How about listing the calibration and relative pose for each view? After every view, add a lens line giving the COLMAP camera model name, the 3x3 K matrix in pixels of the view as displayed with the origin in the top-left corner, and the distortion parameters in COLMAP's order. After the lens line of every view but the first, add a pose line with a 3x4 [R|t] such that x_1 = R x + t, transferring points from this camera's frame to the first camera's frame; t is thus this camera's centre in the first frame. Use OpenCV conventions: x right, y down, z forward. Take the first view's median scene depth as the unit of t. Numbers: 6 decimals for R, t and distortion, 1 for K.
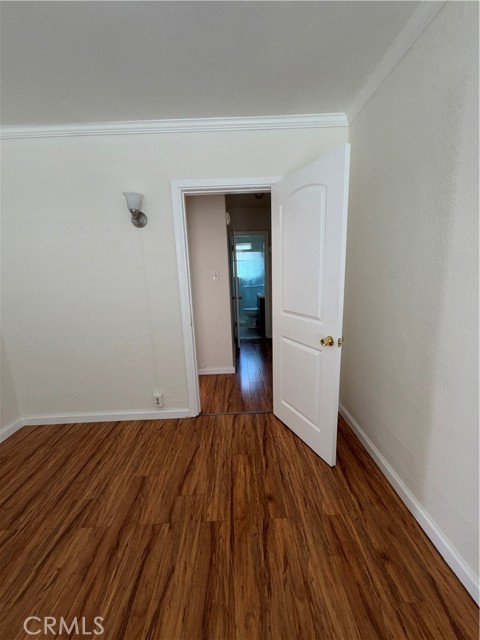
lens RADIAL K [[254.7, 0, 241.2], [0, 254.7, 318.7], [0, 0, 1]] dist [-0.001314, 0.000331]
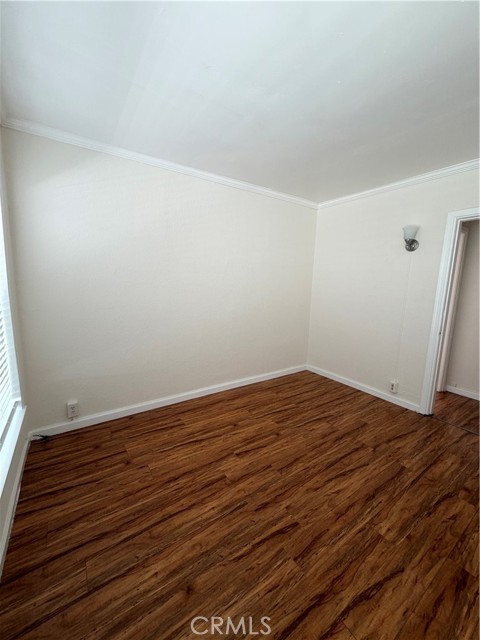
lens RADIAL K [[254.7, 0, 238.2], [0, 254.7, 319.7], [0, 0, 1]] dist [-0.001314, 0.000331]
pose [[0.538032, 0.182007, -0.823040, 0.328135], [-0.205642, 0.975250, 0.081236, 0.074946], [0.817455, 0.125544, 0.562144, -0.513700]]
